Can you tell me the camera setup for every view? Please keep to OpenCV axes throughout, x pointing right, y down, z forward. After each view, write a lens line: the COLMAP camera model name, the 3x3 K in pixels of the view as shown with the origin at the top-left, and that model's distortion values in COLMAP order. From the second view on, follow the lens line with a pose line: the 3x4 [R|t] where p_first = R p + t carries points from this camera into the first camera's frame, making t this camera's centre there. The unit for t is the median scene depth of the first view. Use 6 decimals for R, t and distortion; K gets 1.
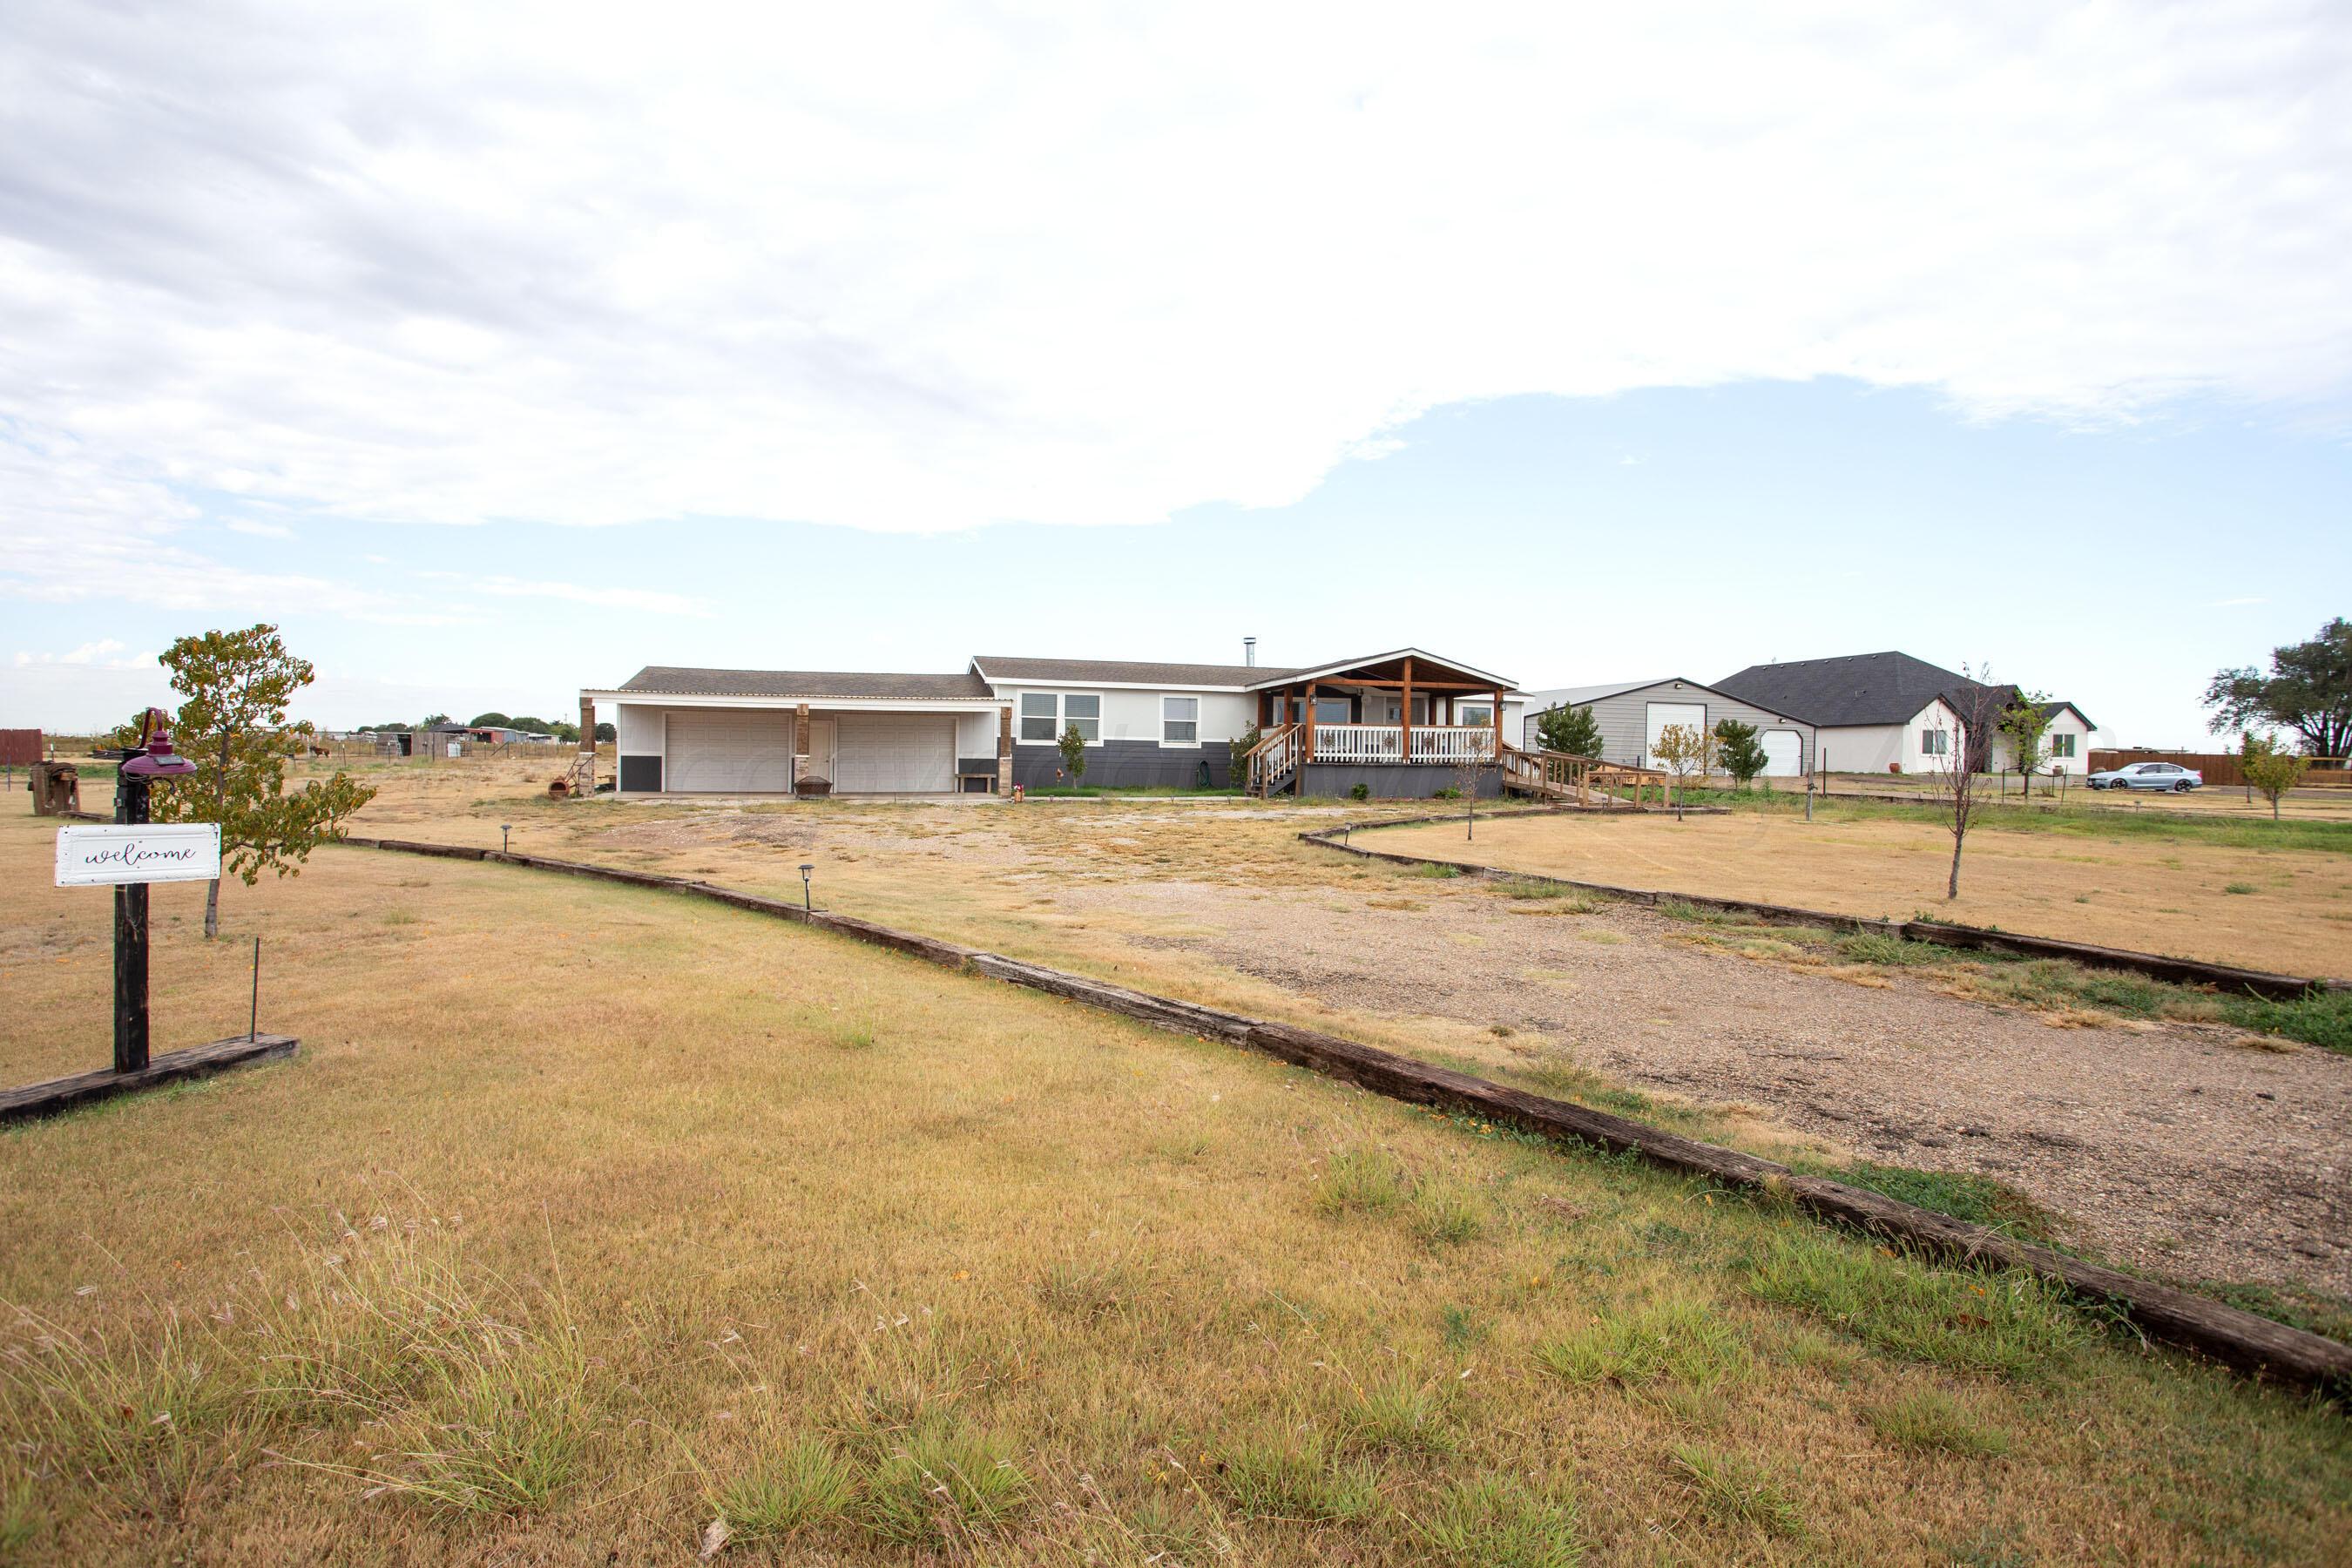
lens RADIAL K [[1153.8, 0, 1176.2], [0, 1153.8, 770.7], [0, 0, 1]] dist [-0.070056, 0.029550]
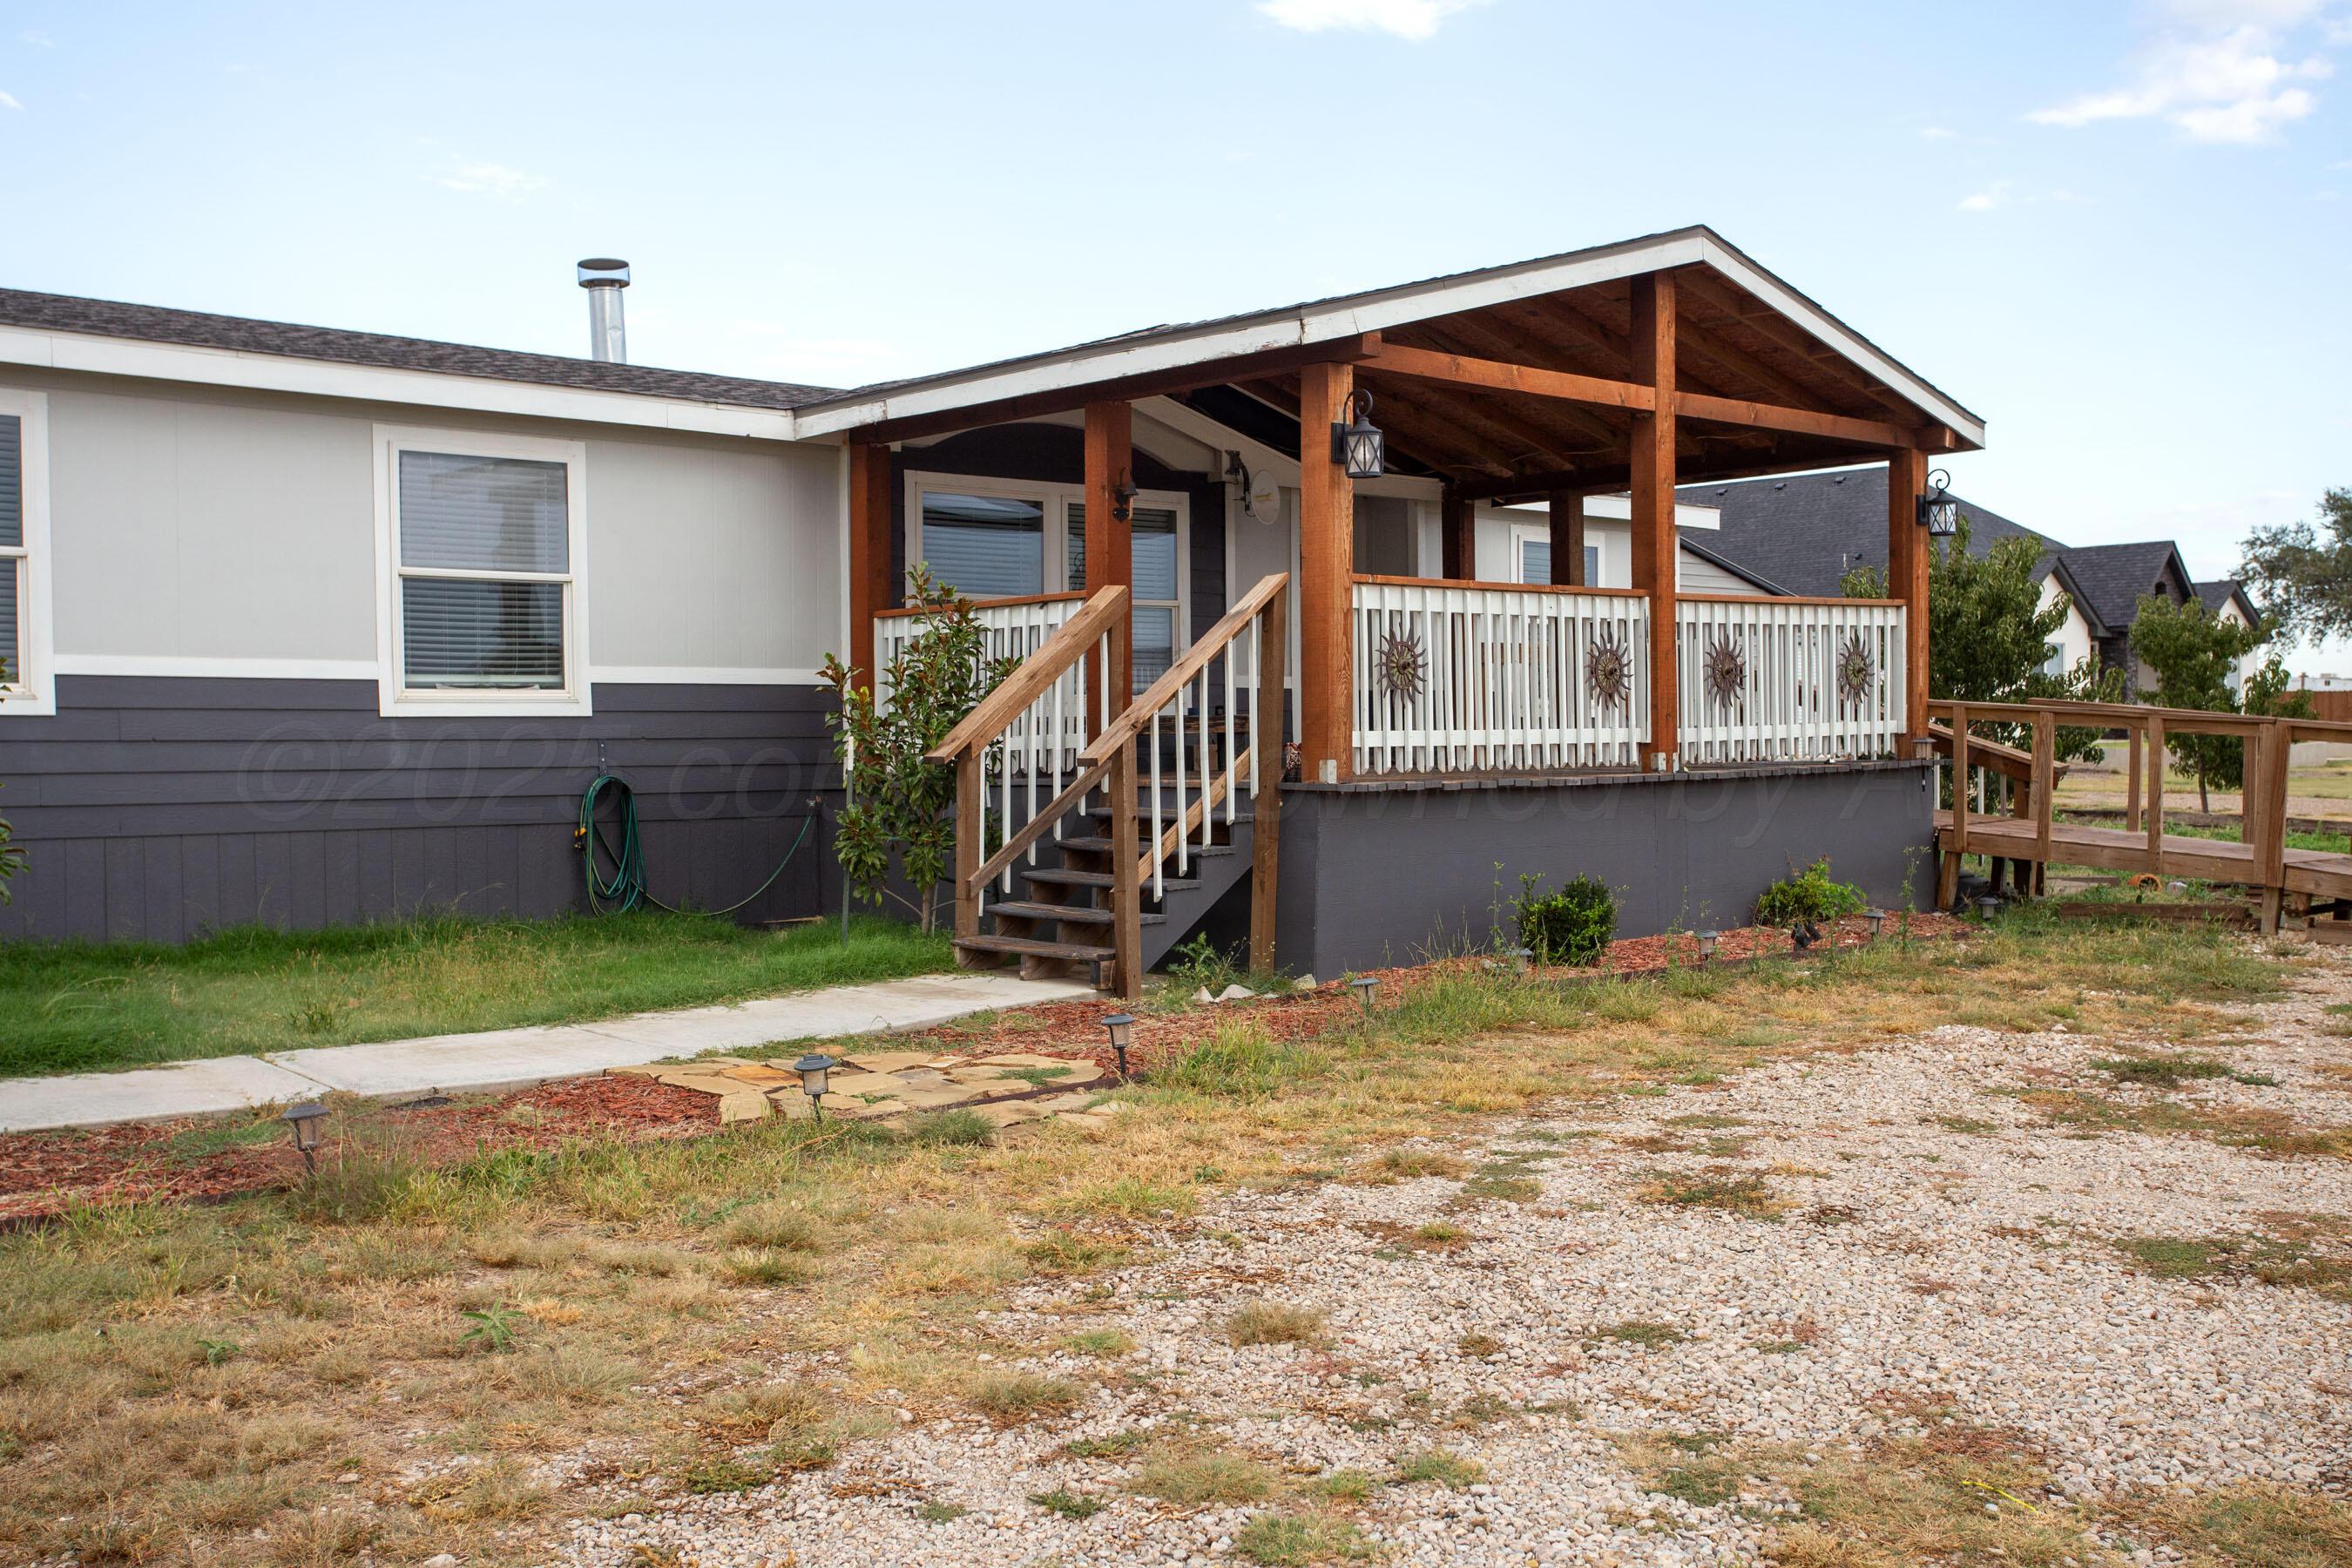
lens RADIAL K [[2347.9, 0, 1176.0], [0, 2347.9, 784.0], [0, 0, 1]] dist [0.000058, -0.000427]
pose [[0.881409, -0.031437, 0.471307, -0.080744], [0.024696, 0.999485, 0.020484, -0.013996], [-0.471708, -0.006415, 0.881731, 0.611233]]
